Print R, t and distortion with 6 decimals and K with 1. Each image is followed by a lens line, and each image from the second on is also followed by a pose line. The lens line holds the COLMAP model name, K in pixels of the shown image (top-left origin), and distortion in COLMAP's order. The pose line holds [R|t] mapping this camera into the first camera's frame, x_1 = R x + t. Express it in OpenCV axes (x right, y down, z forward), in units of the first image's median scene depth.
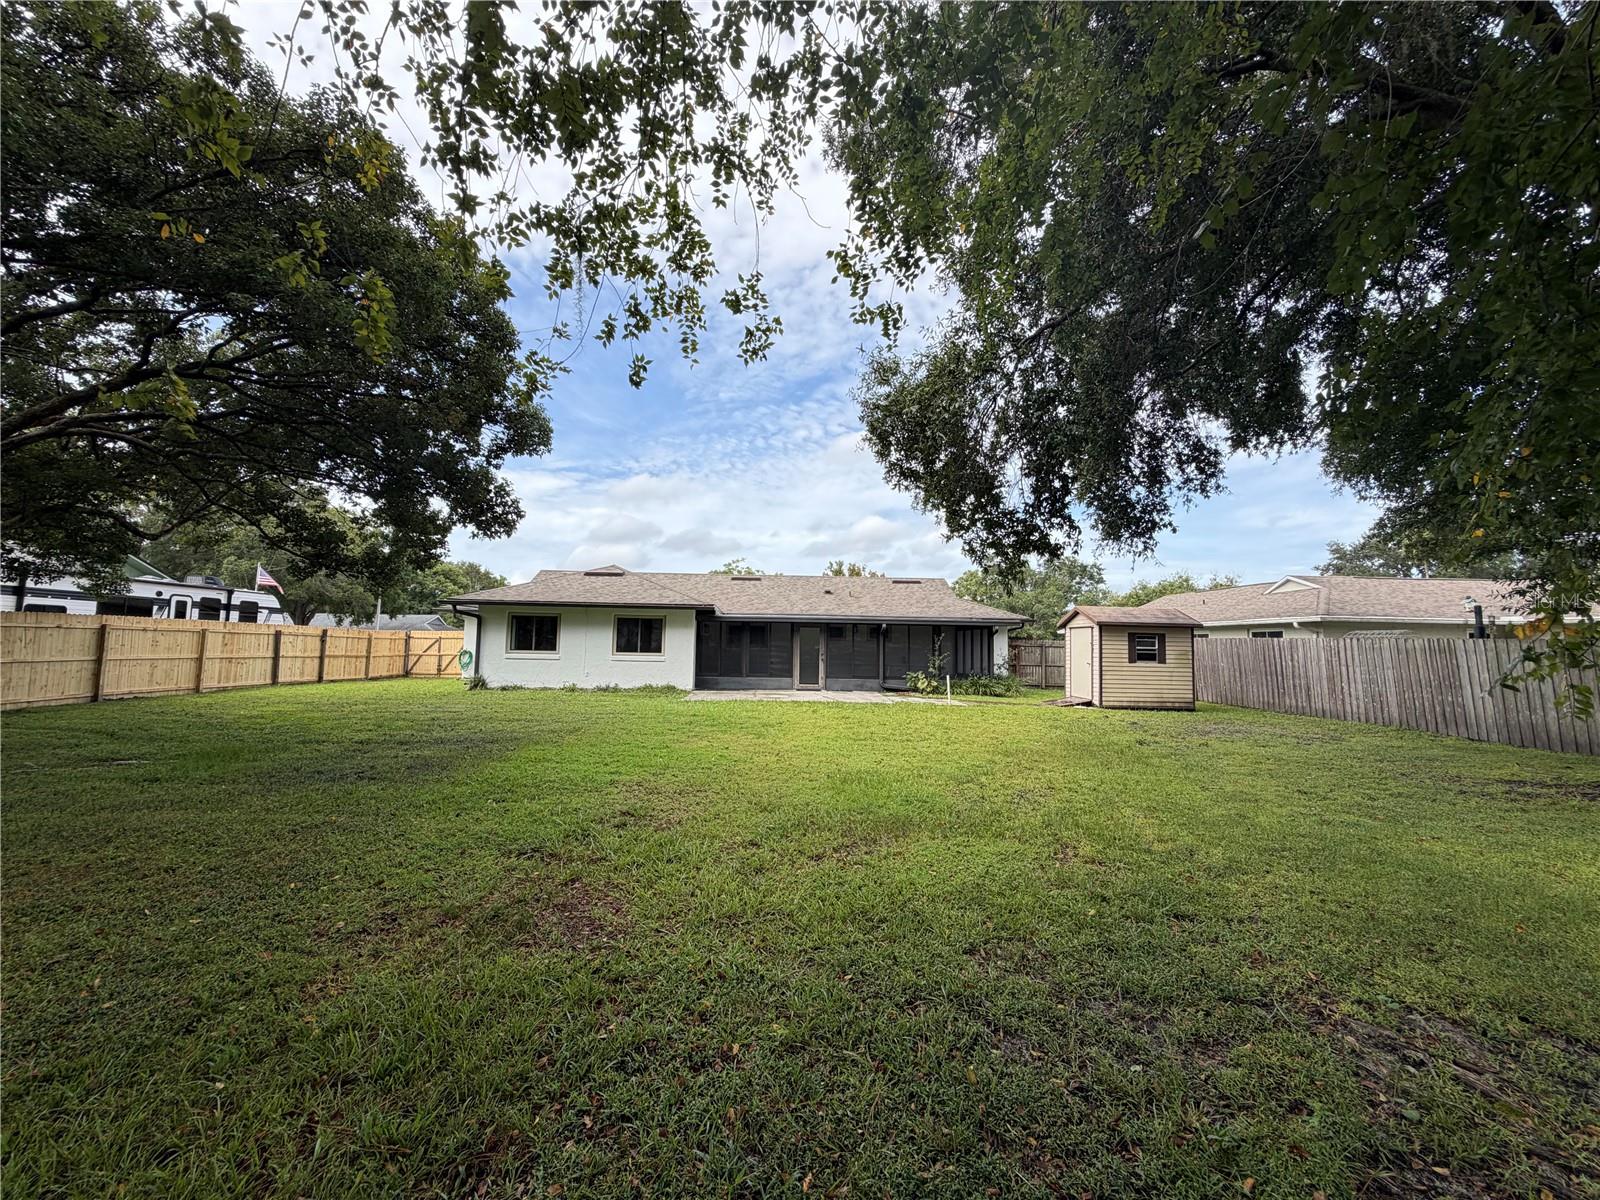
lens RADIAL K [[636.2, 0, 795.5], [0, 636.2, 601.5], [0, 0, 1]] dist [-0.000373, 0.000333]
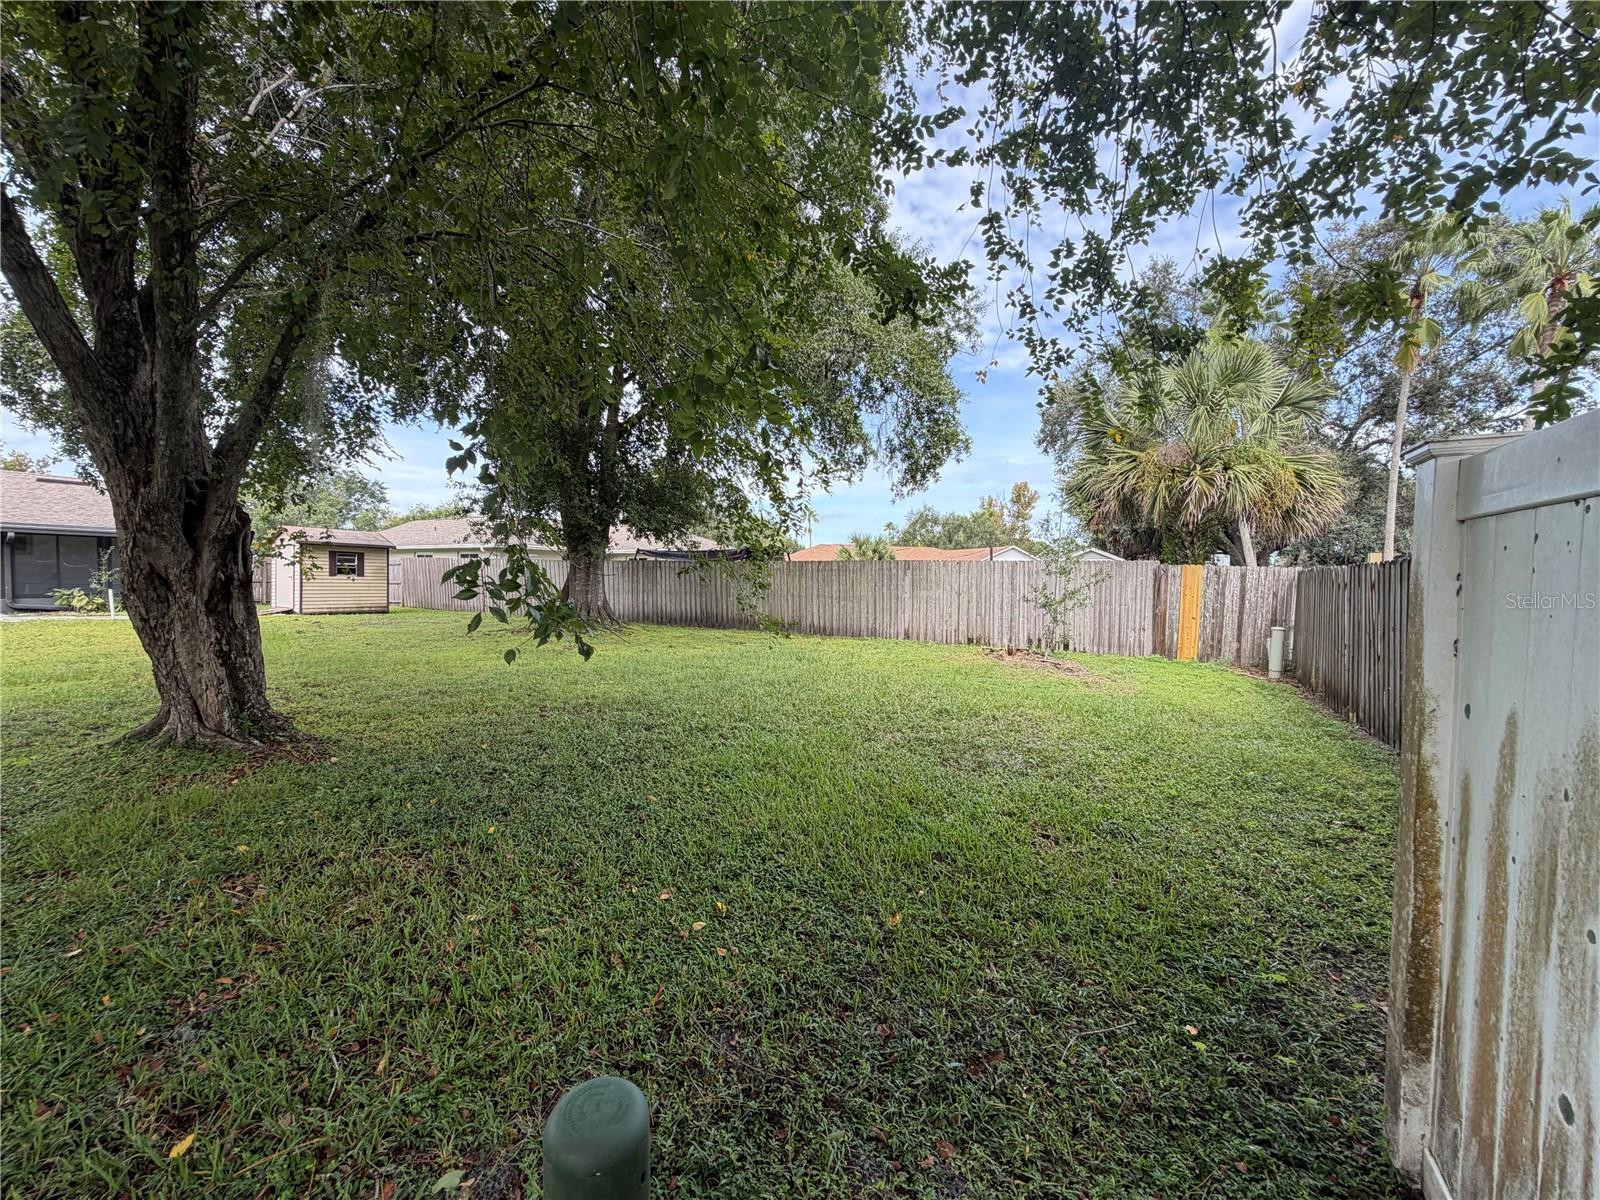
lens RADIAL K [[636.2, 0, 795.5], [0, 636.2, 601.5], [0, 0, 1]] dist [-0.000373, 0.000333]
pose [[0.545156, -0.036343, 0.837546, -0.002027], [-0.065947, 0.994105, 0.086061, -0.014802], [-0.835737, -0.102150, 0.539546, -0.337322]]
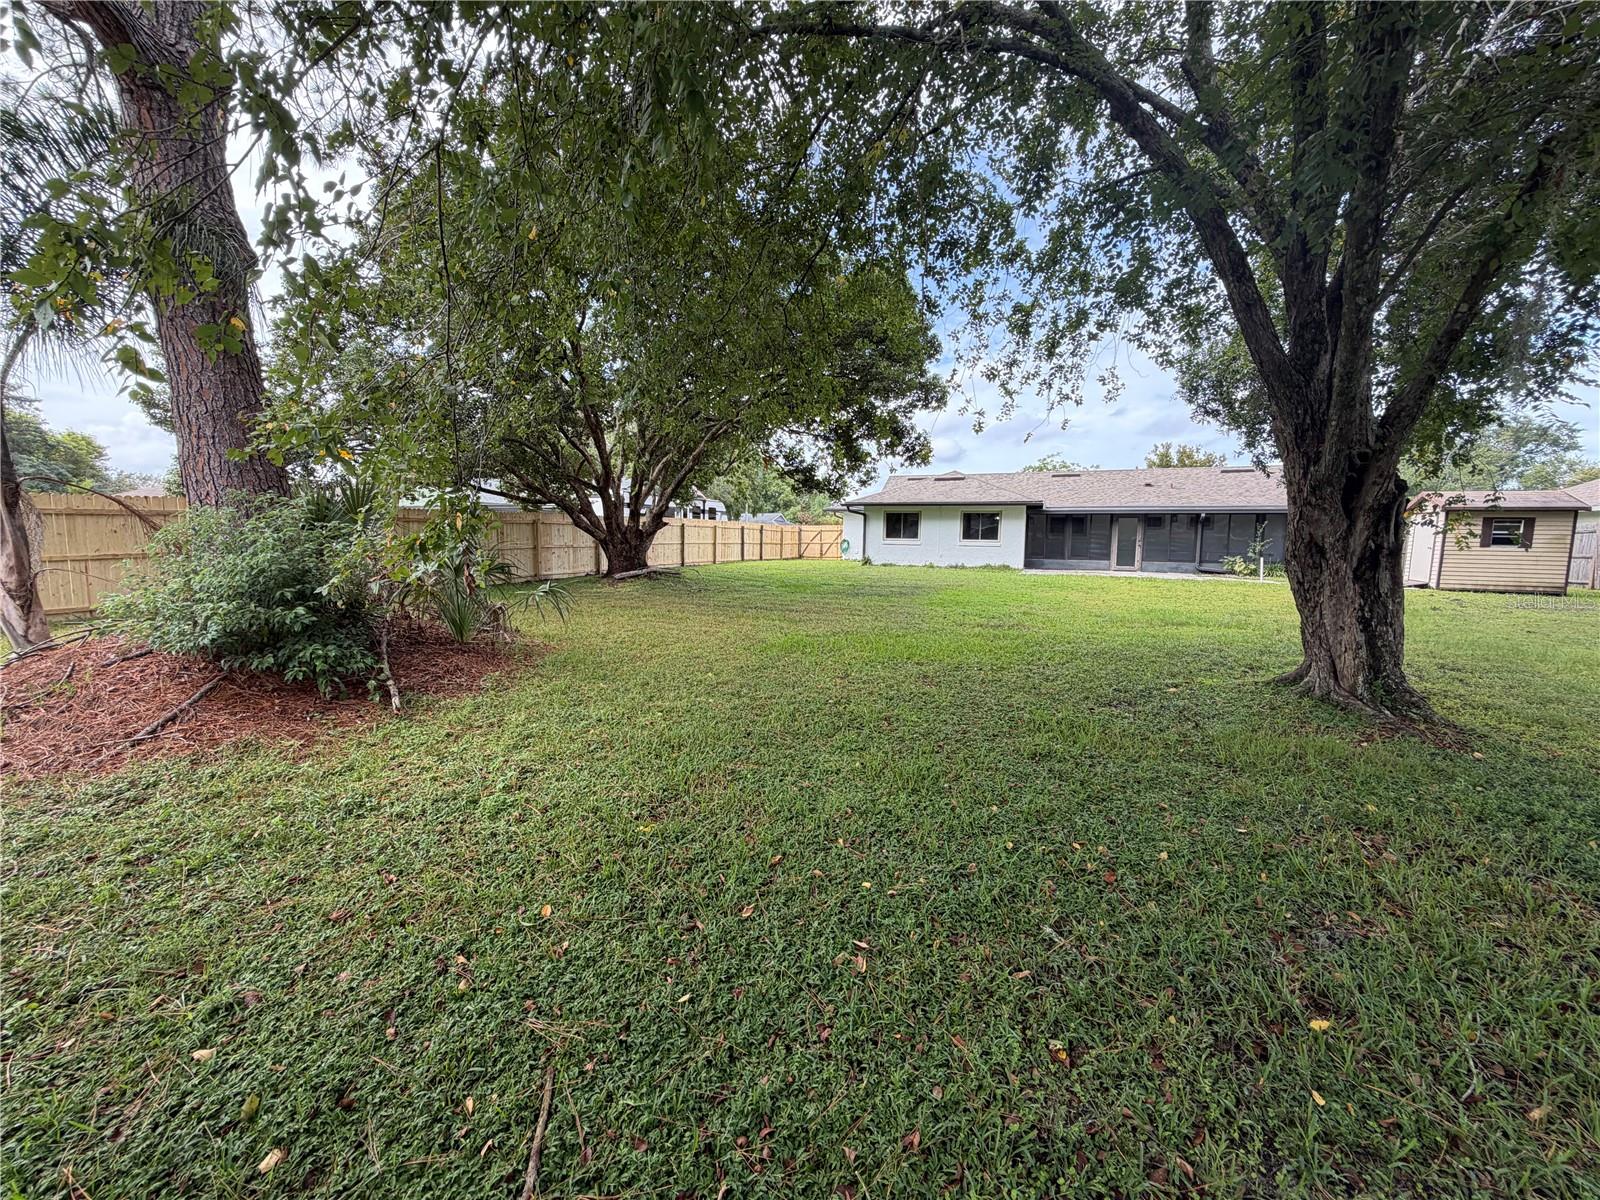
lens RADIAL K [[636.2, 0, 795.5], [0, 636.2, 601.5], [0, 0, 1]] dist [-0.000373, 0.000333]
pose [[0.899017, 0.038959, -0.436178, -0.011979], [0.034142, 0.986767, 0.158507, -0.014331], [0.436582, -0.157393, 0.885790, -0.345428]]
